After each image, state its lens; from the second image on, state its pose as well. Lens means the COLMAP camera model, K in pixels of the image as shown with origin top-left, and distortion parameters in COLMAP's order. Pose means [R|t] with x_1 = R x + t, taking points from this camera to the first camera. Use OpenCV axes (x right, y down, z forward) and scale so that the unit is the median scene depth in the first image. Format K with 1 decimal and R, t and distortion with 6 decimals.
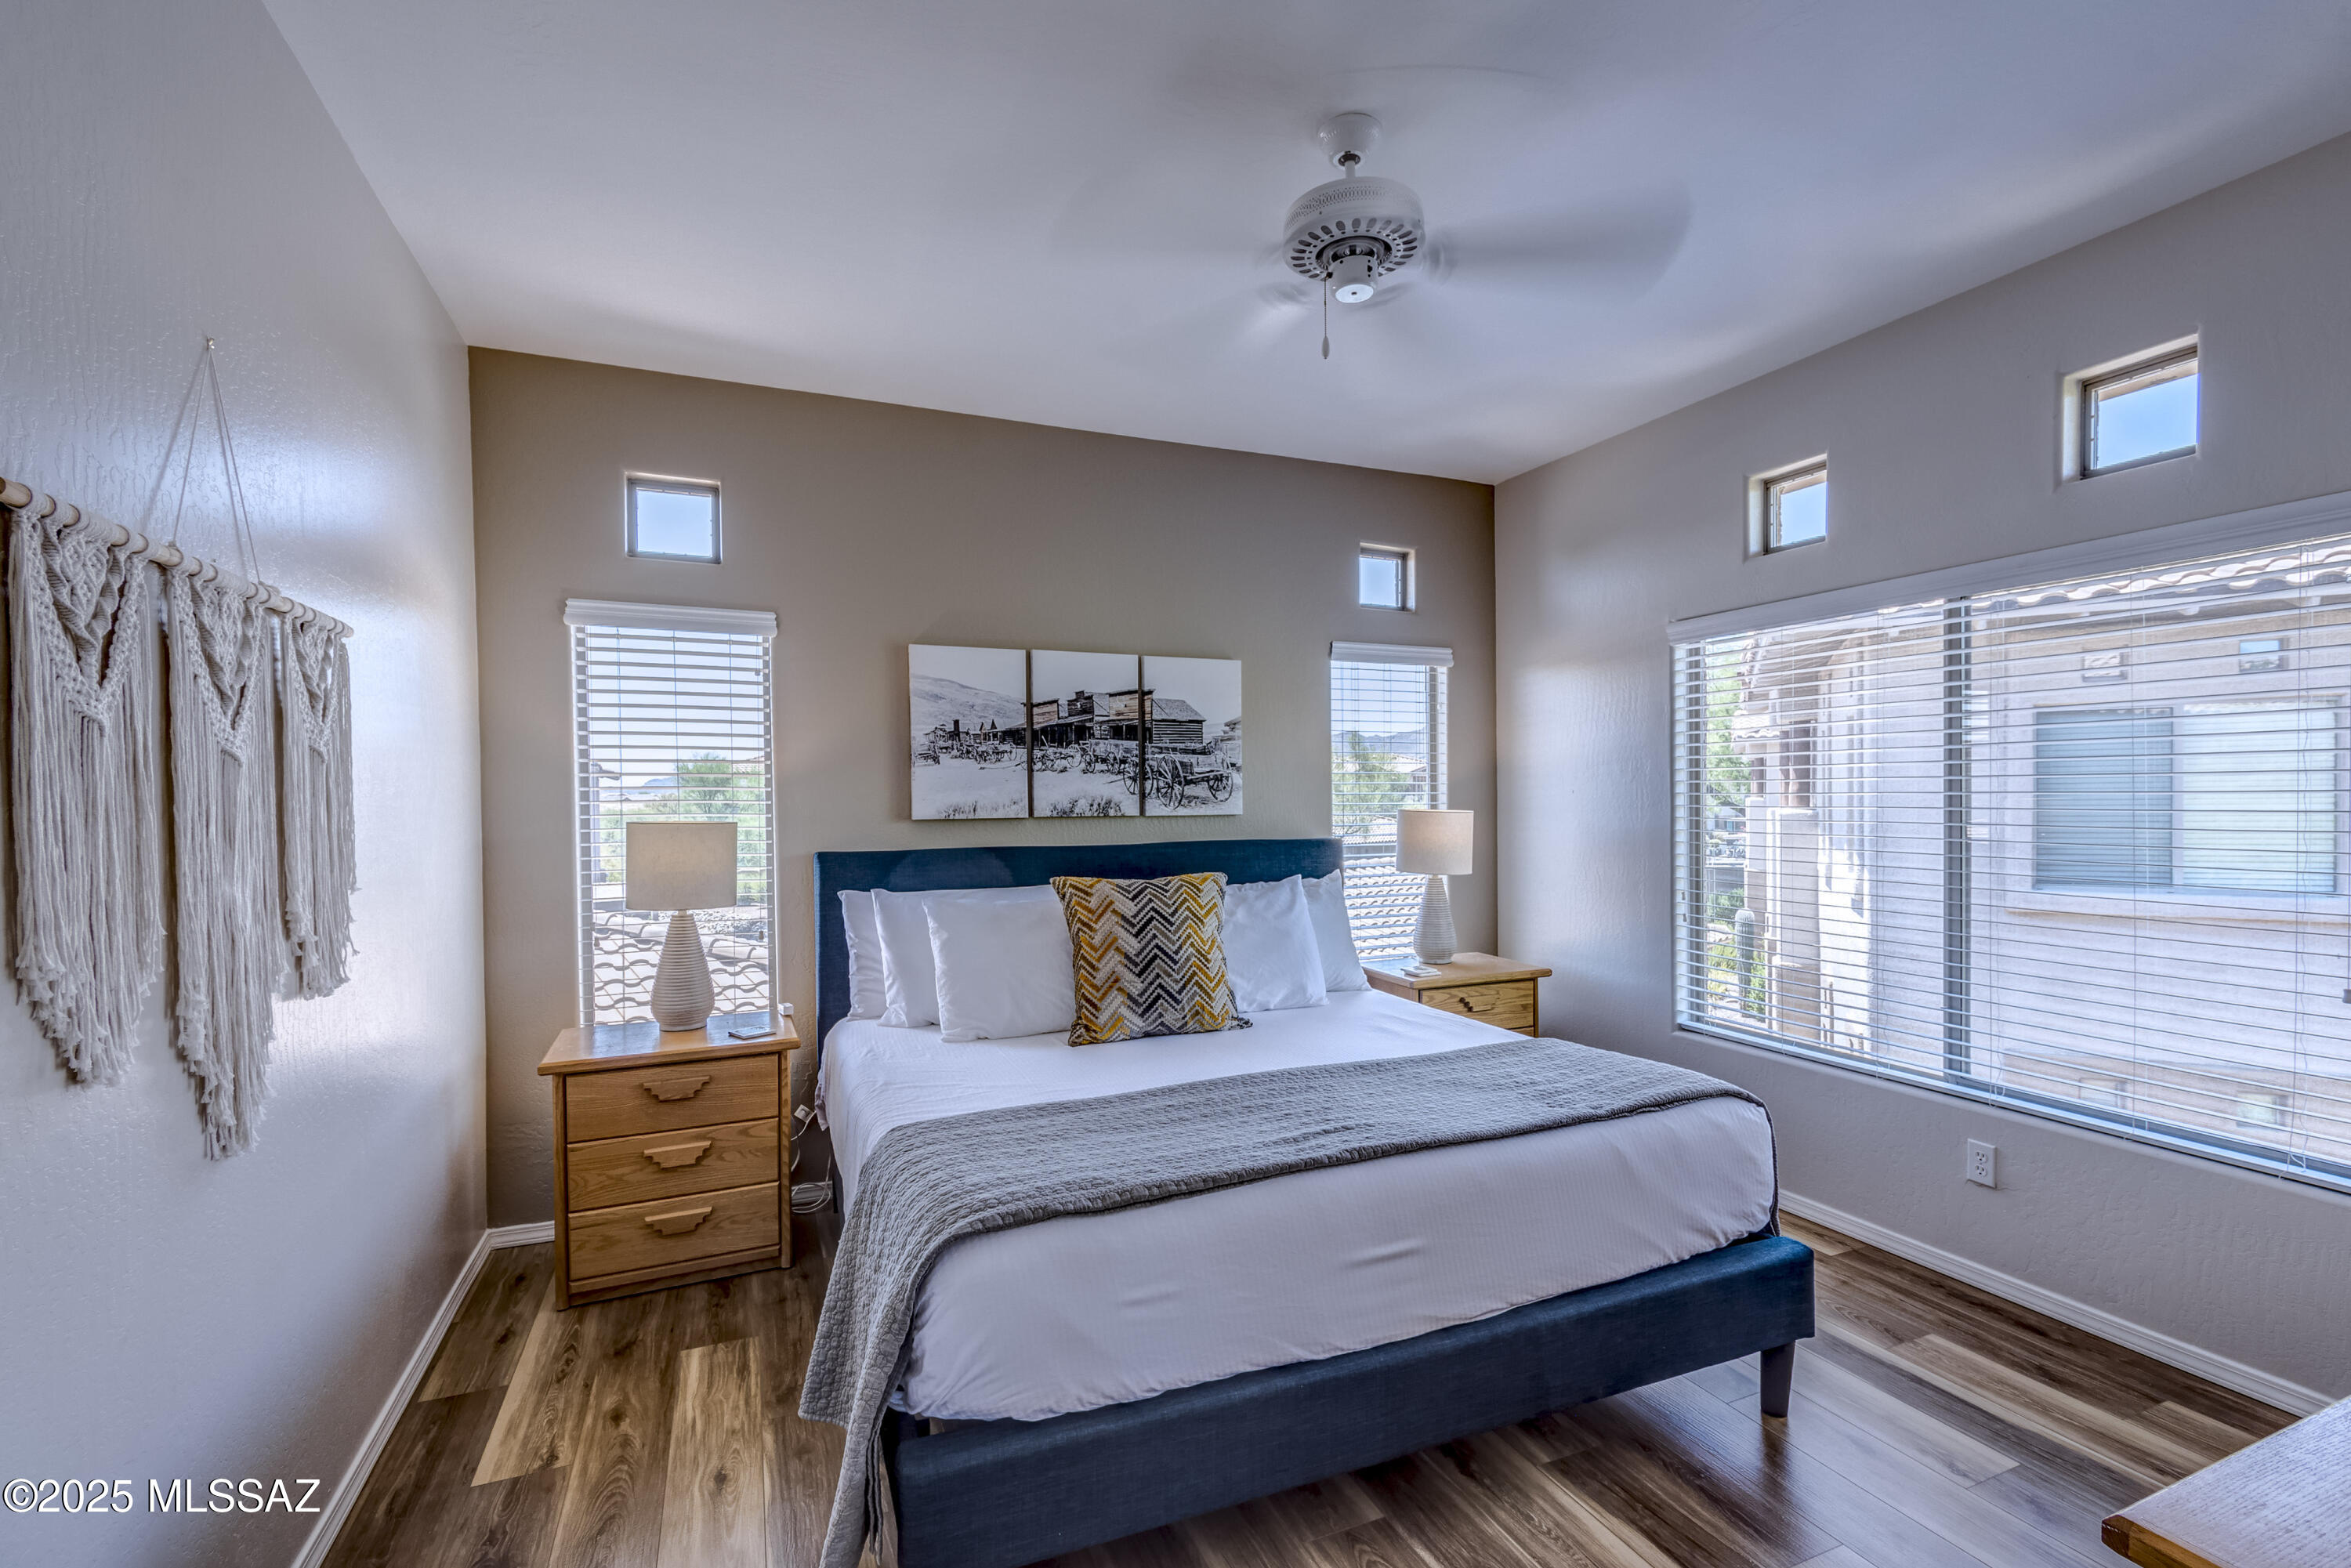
lens RADIAL K [[1049.2, 0, 1212.1], [0, 1049.2, 798.5], [0, 0, 1]] dist [0.007095, -0.003395]
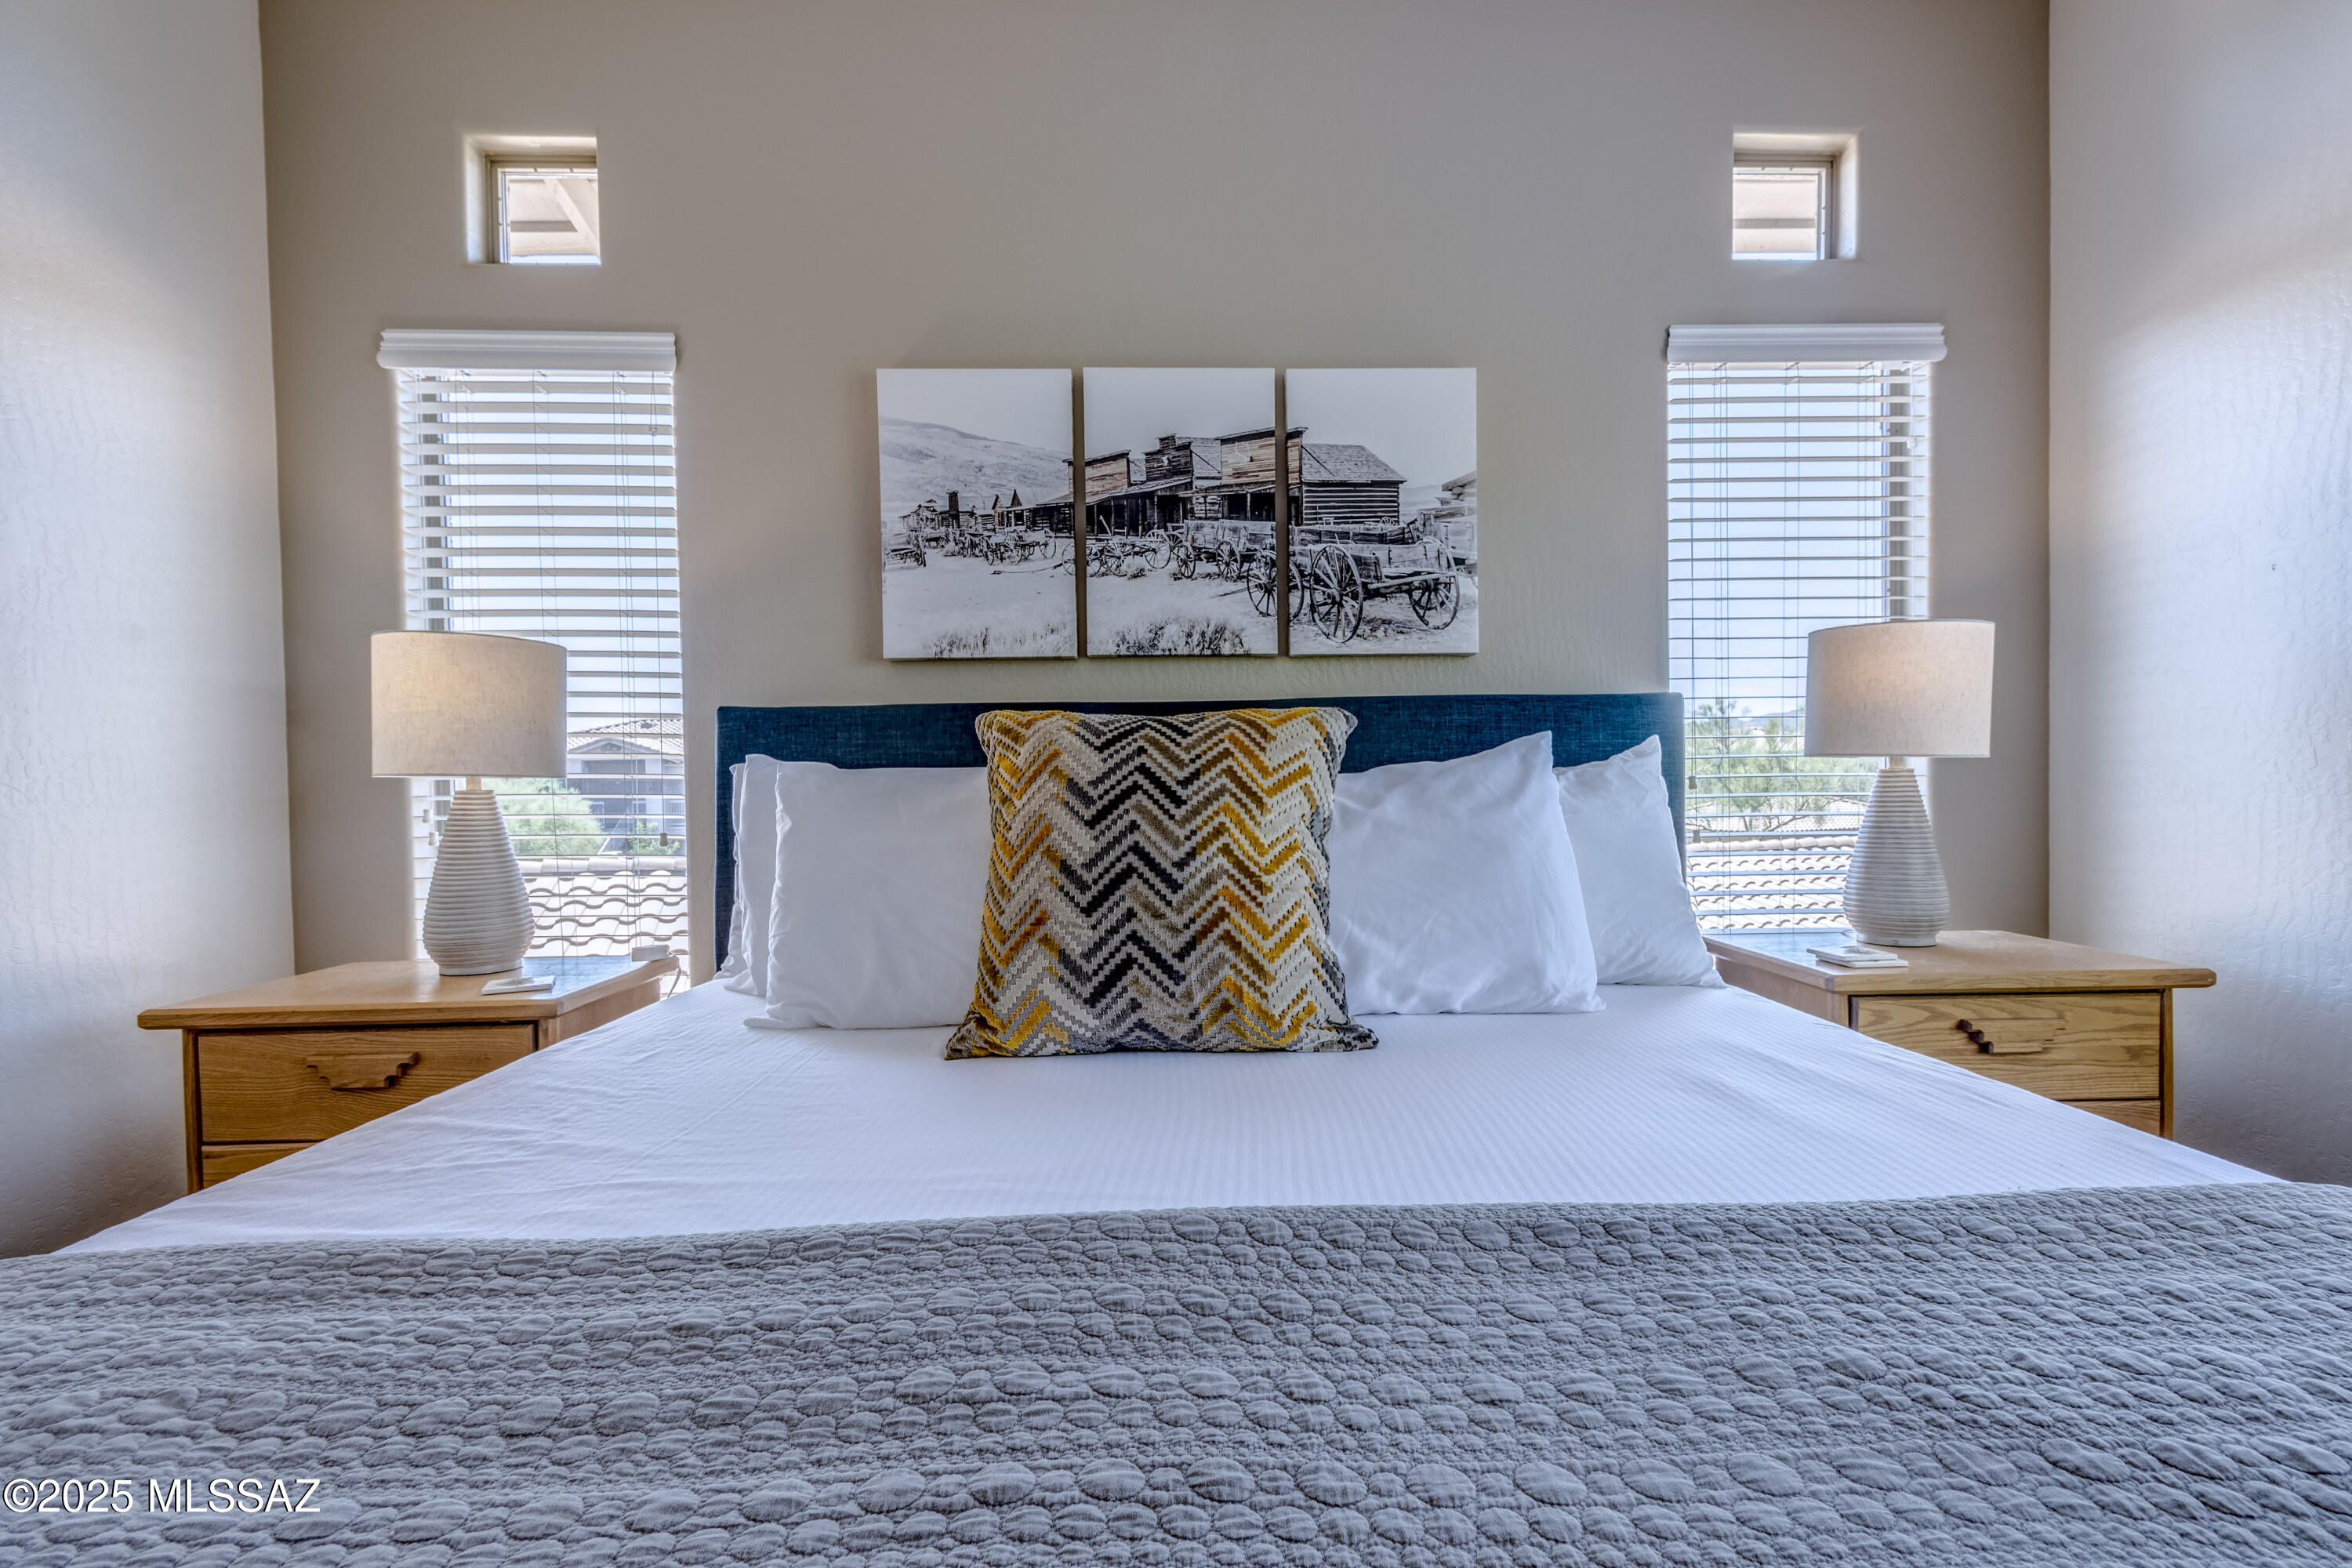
lens RADIAL K [[1049.7, 0, 1209.1], [0, 1049.7, 808.9], [0, 0, 1]] dist [0.007095, -0.003395]
pose [[0.926857, 0.001446, -0.375412, 0.111502], [0.005572, 0.999829, 0.017608, 0.092121], [0.375374, -0.018412, 0.926691, 0.476822]]
